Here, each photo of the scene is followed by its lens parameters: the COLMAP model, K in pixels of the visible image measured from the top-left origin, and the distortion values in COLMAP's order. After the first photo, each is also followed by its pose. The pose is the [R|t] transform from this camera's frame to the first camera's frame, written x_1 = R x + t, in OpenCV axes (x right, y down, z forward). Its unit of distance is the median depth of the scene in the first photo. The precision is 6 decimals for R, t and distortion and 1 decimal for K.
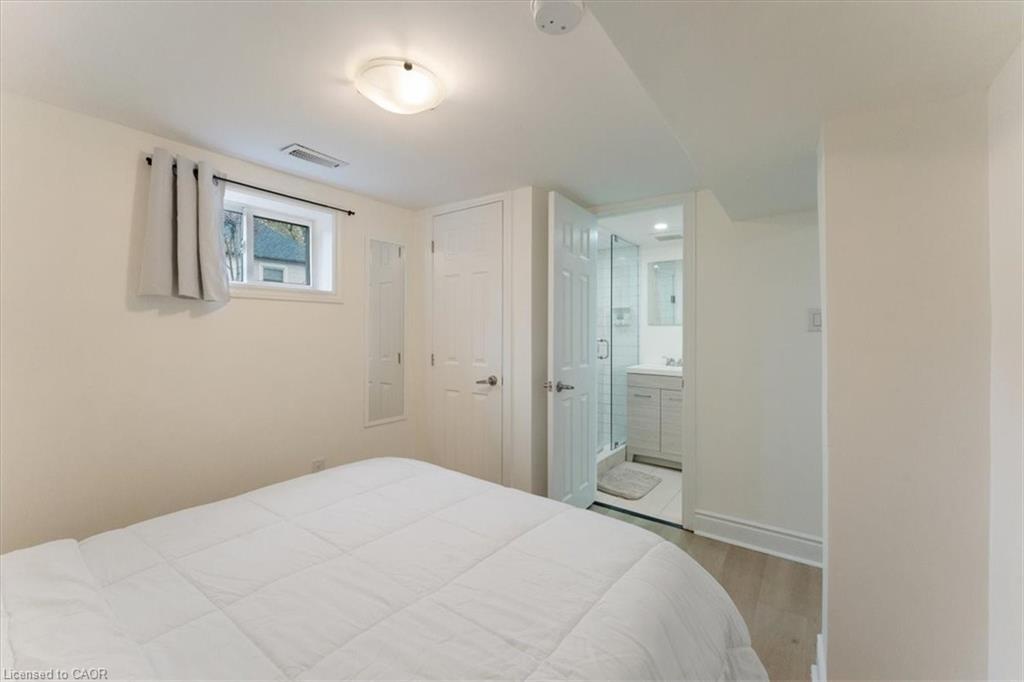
lens RADIAL K [[417.7, 0, 512.5], [0, 417.7, 332.2], [0, 0, 1]] dist [-0.001349, 0.000021]
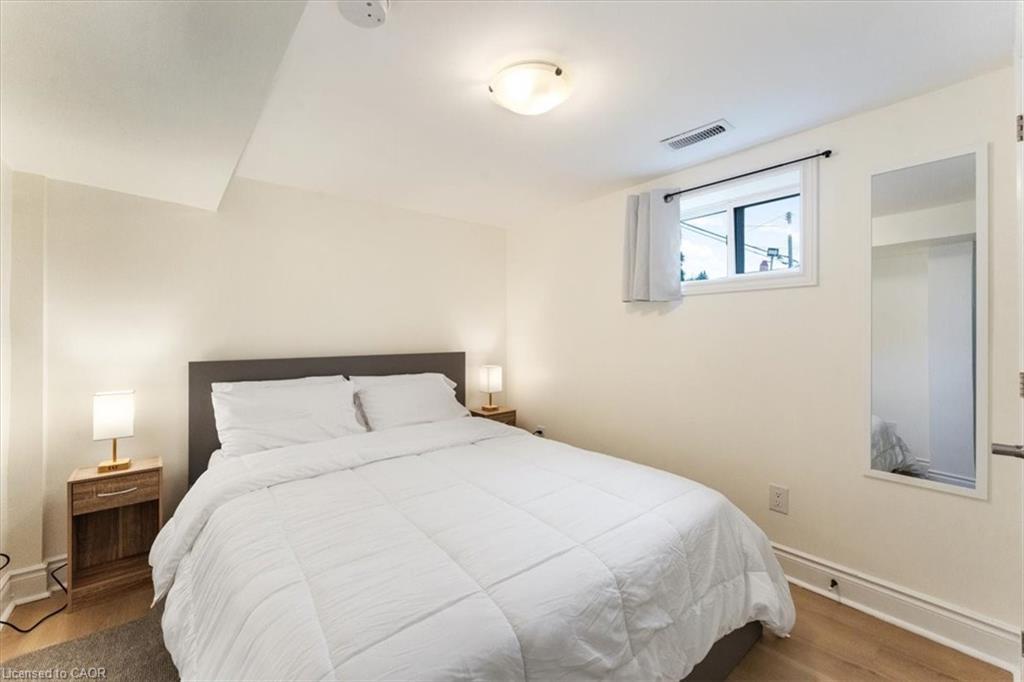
lens RADIAL K [[417.7, 0, 512.5], [0, 417.7, 332.2], [0, 0, 1]] dist [-0.001349, 0.000021]
pose [[-0.250903, 0.000893, -0.968012, 0.179908], [0.000541, 1.000000, 0.000783, 0.004353], [0.968012, -0.000327, -0.250903, 0.290656]]
